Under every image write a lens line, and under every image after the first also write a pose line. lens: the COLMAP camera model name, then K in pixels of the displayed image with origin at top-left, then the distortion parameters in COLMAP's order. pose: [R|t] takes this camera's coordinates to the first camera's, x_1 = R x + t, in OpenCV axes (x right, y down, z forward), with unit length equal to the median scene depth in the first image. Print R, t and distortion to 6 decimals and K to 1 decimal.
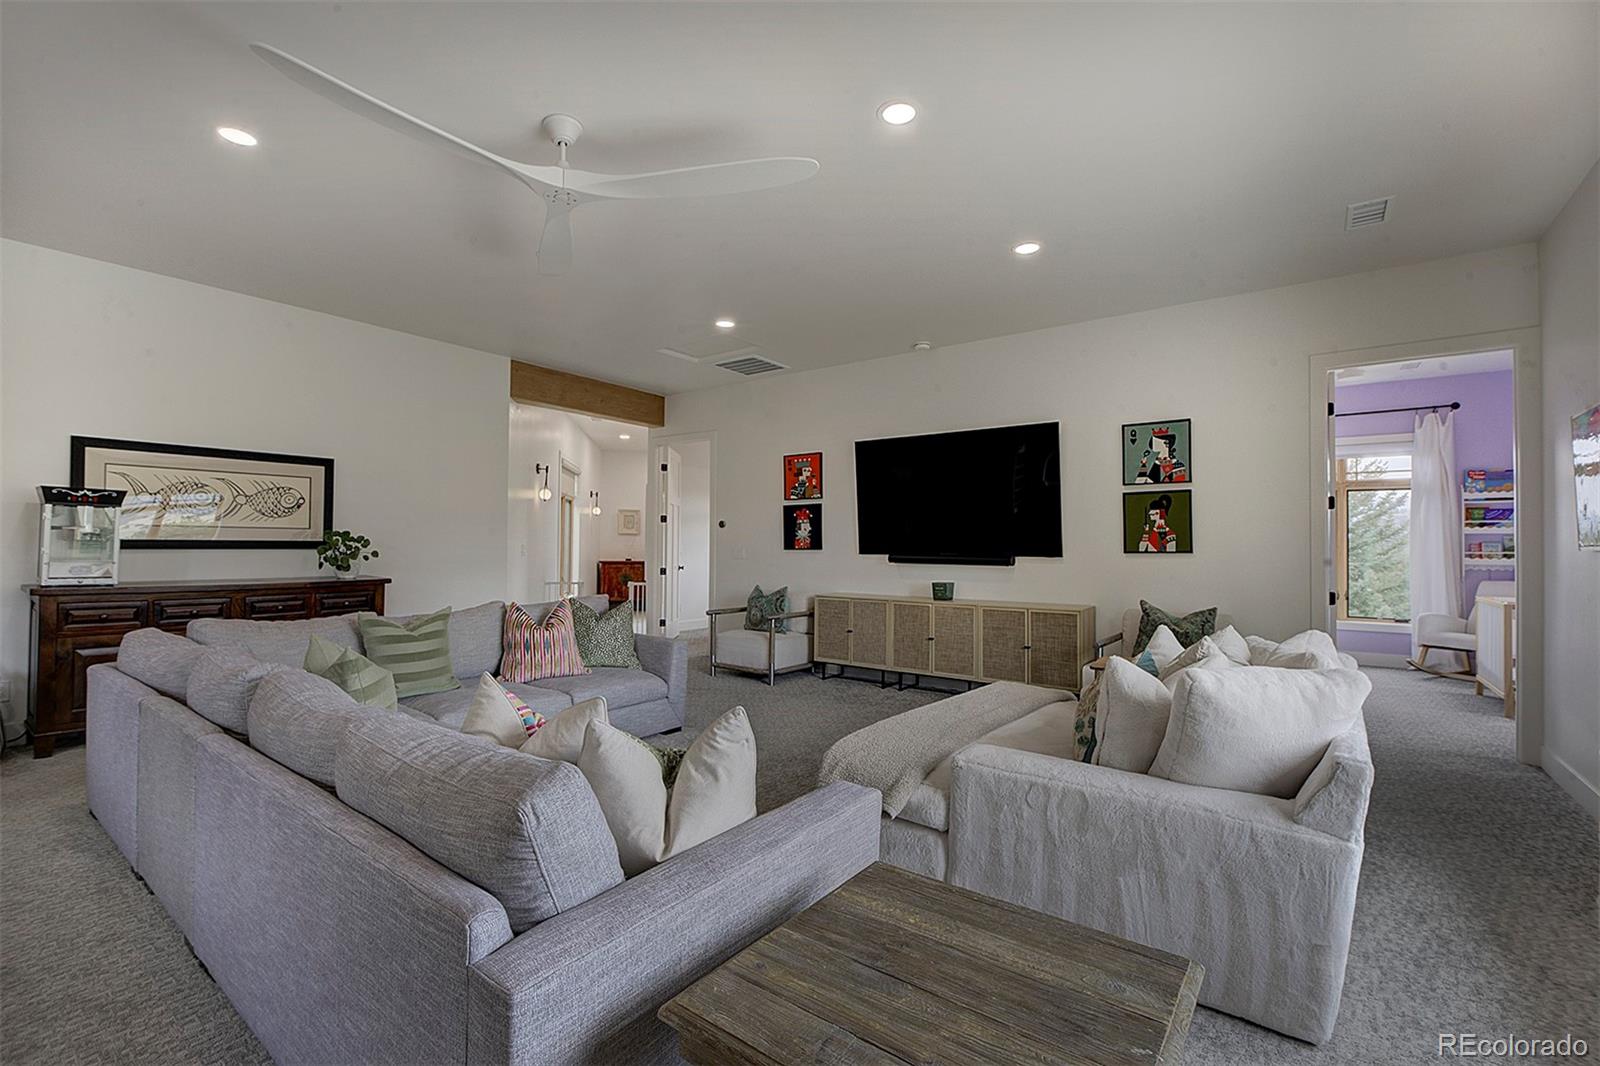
lens RADIAL K [[698.8, 0, 796.0], [0, 698.8, 532.8], [0, 0, 1]] dist [-0.018159, 0.000141]
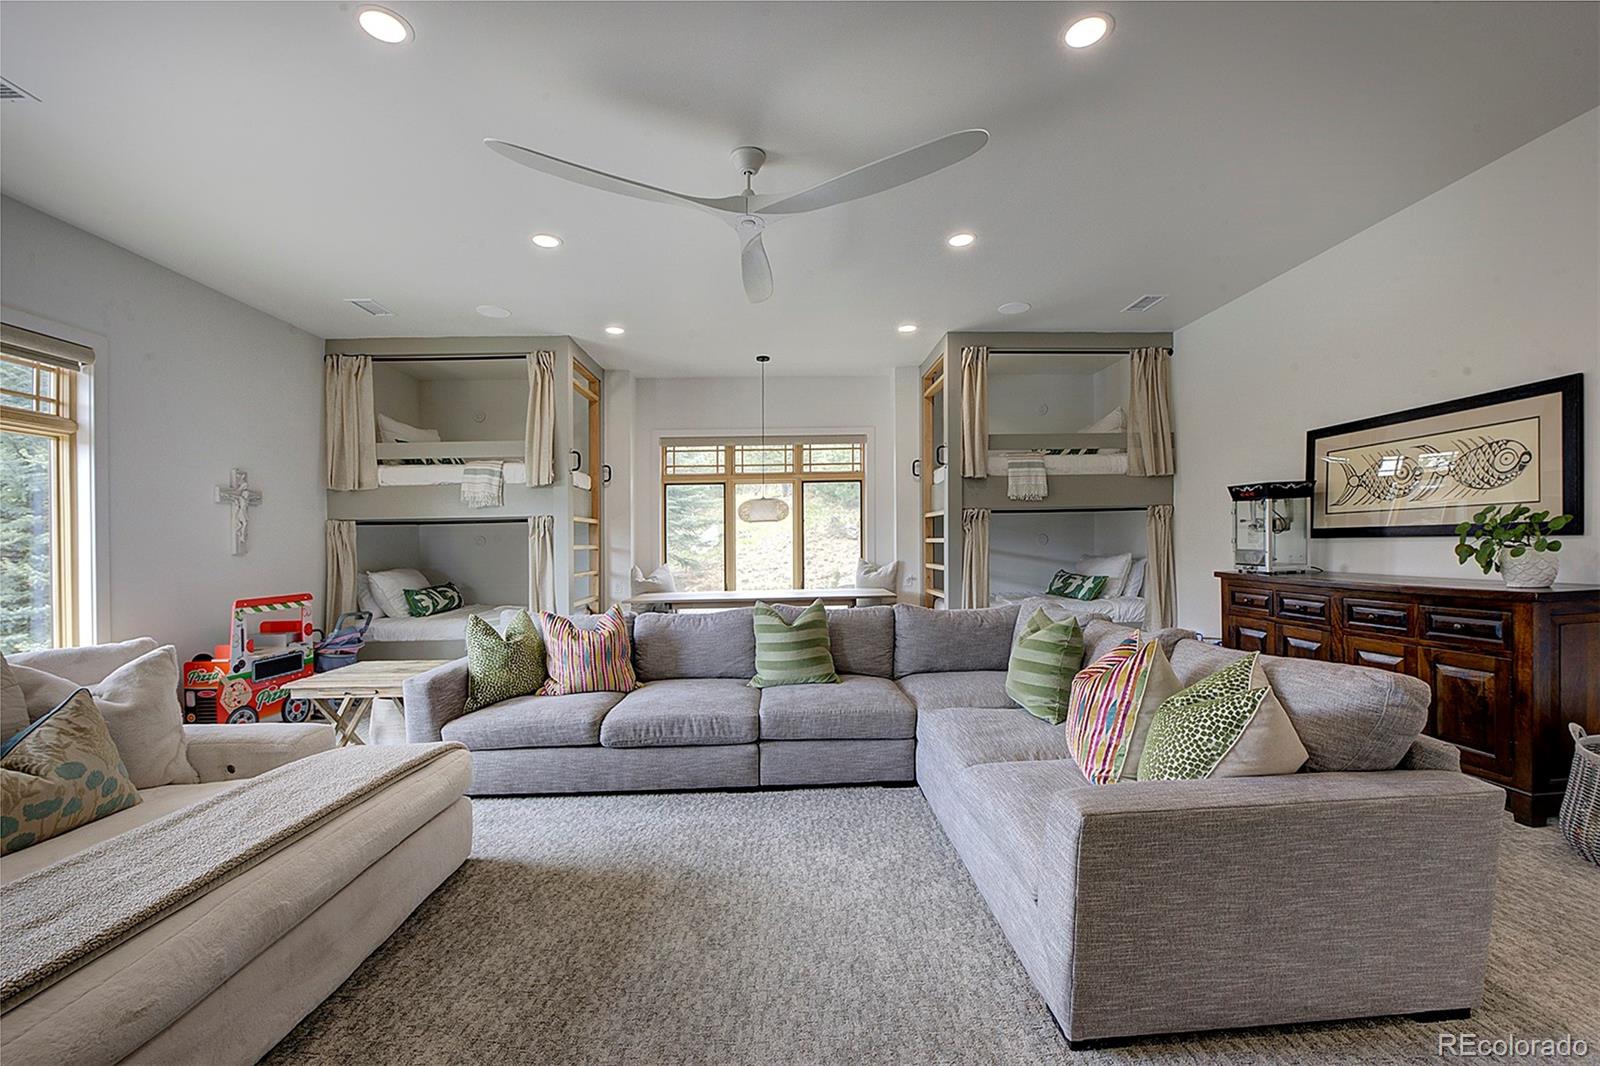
lens RADIAL K [[638.3, 0, 796.0], [0, 638.3, 533.4], [0, 0, 1]] dist [-0.028620, 0.002844]
pose [[-0.775834, -0.006828, -0.630901, 0.136507], [0.017041, 0.999350, -0.031771, 0.027951], [0.630707, -0.035401, -0.775213, 1.043347]]
